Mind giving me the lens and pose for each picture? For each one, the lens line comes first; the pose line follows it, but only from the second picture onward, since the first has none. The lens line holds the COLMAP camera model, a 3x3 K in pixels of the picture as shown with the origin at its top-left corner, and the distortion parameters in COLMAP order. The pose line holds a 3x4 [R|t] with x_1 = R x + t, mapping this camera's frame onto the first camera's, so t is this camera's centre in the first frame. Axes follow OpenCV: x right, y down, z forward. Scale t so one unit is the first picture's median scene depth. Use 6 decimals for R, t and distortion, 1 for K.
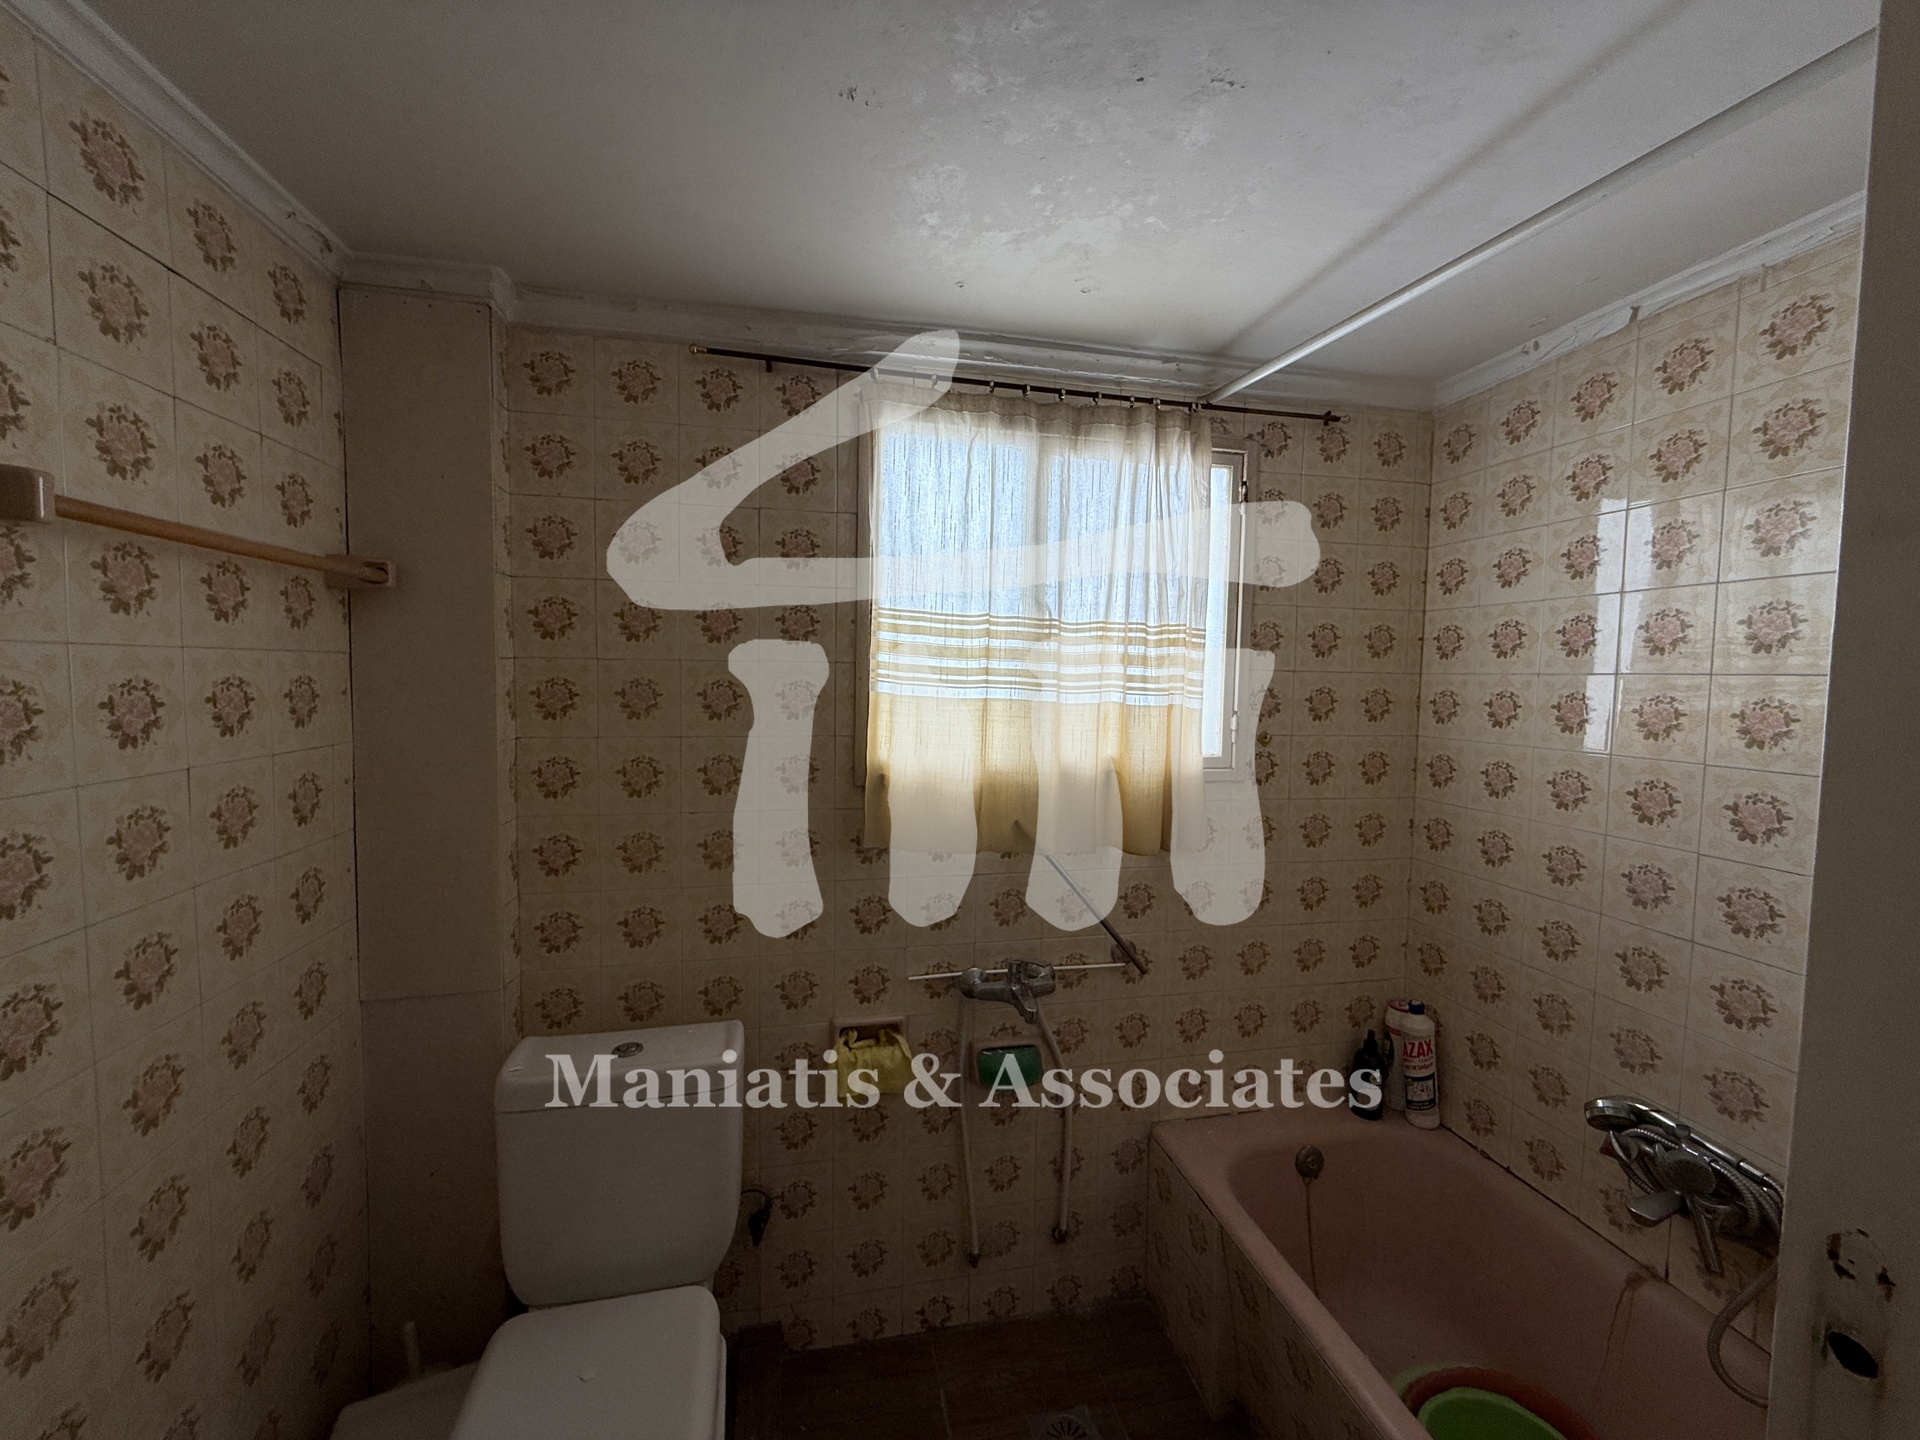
lens RADIAL K [[765.3, 0, 955.0], [0, 765.3, 719.4], [0, 0, 1]] dist [-0.000041, 0.000172]
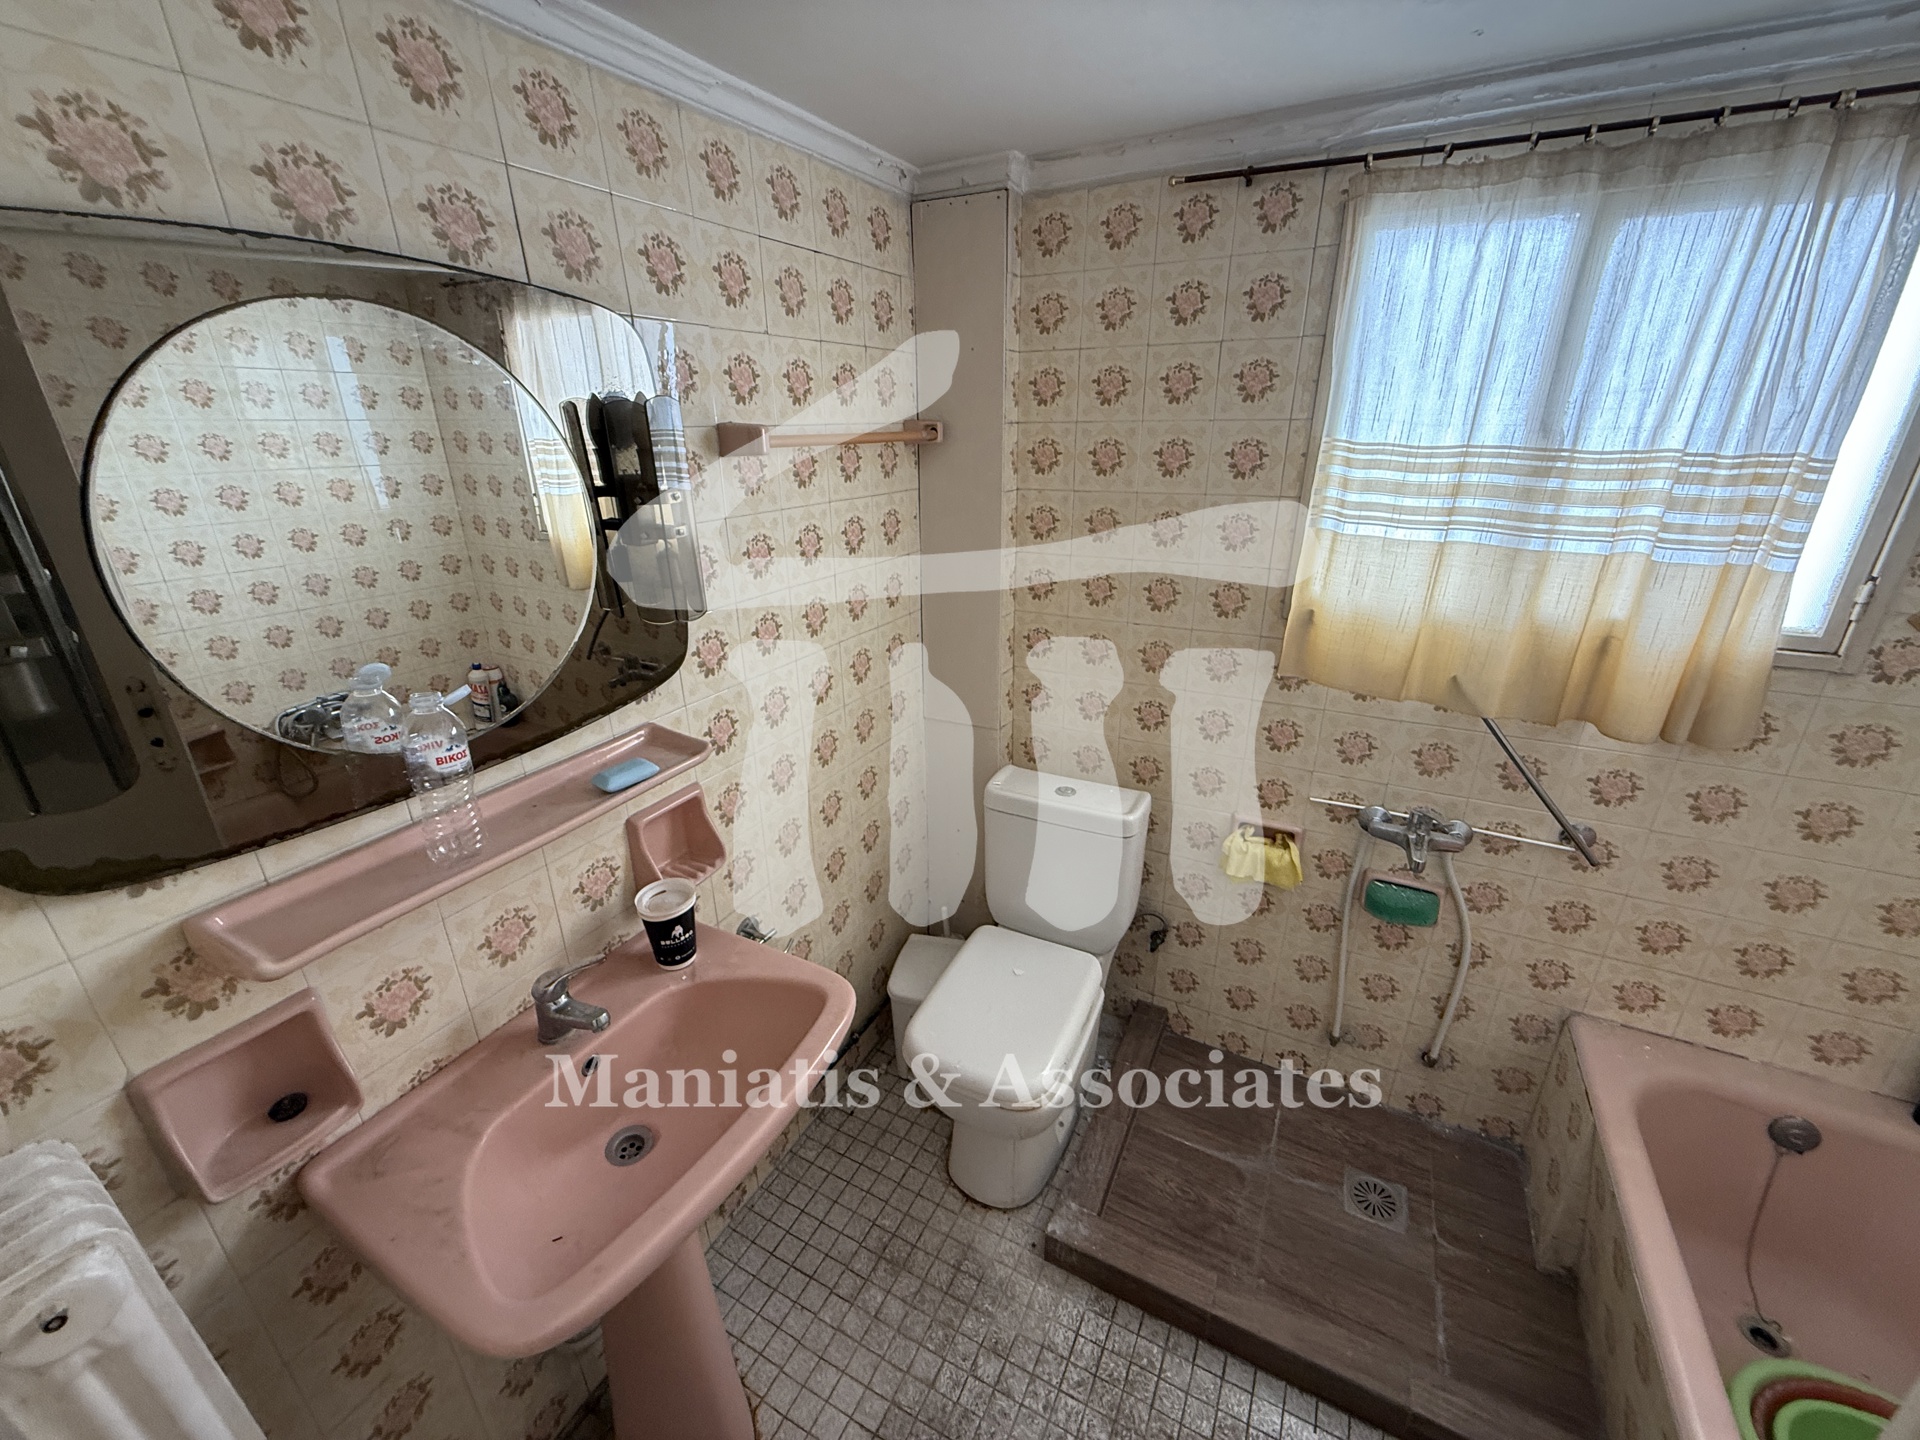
lens RADIAL K [[765.3, 0, 955.0], [0, 765.3, 719.4], [0, 0, 1]] dist [-0.000041, 0.000172]
pose [[0.767089, 0.211145, -0.605799, 0.192497], [-0.017920, 0.950971, 0.308760, -0.098277], [0.641291, -0.225990, 0.733263, -0.099263]]
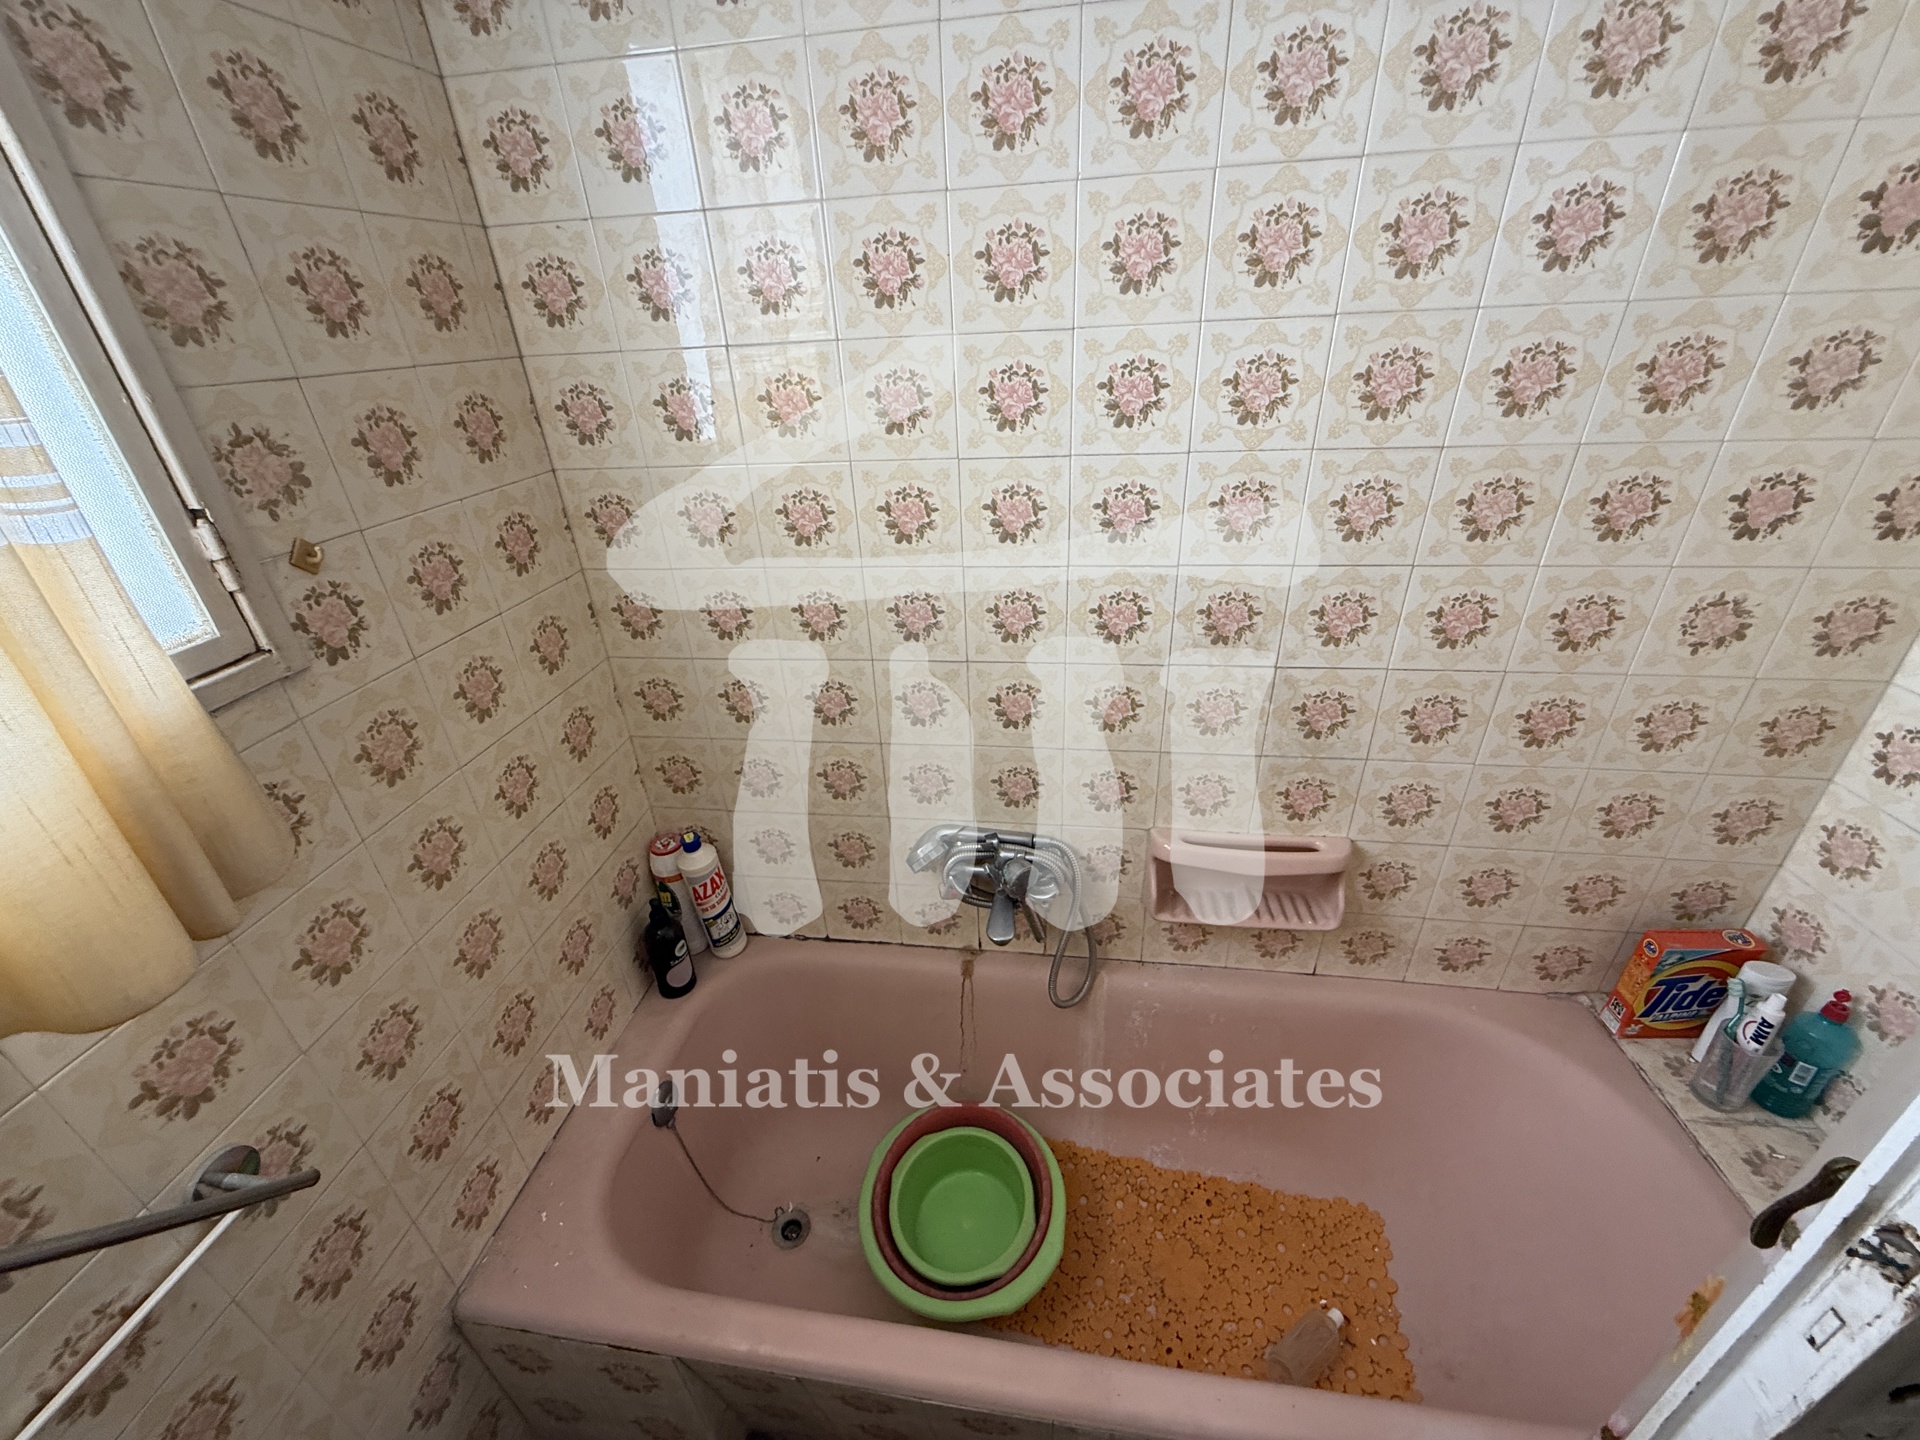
lens RADIAL K [[765.3, 0, 955.0], [0, 765.3, 719.4], [0, 0, 1]] dist [-0.000041, 0.000172]
pose [[0.340739, -0.473793, 0.812045, 0.154728], [0.109662, 0.877866, 0.466182, -0.062328], [-0.933740, -0.069796, 0.351080, 0.571448]]
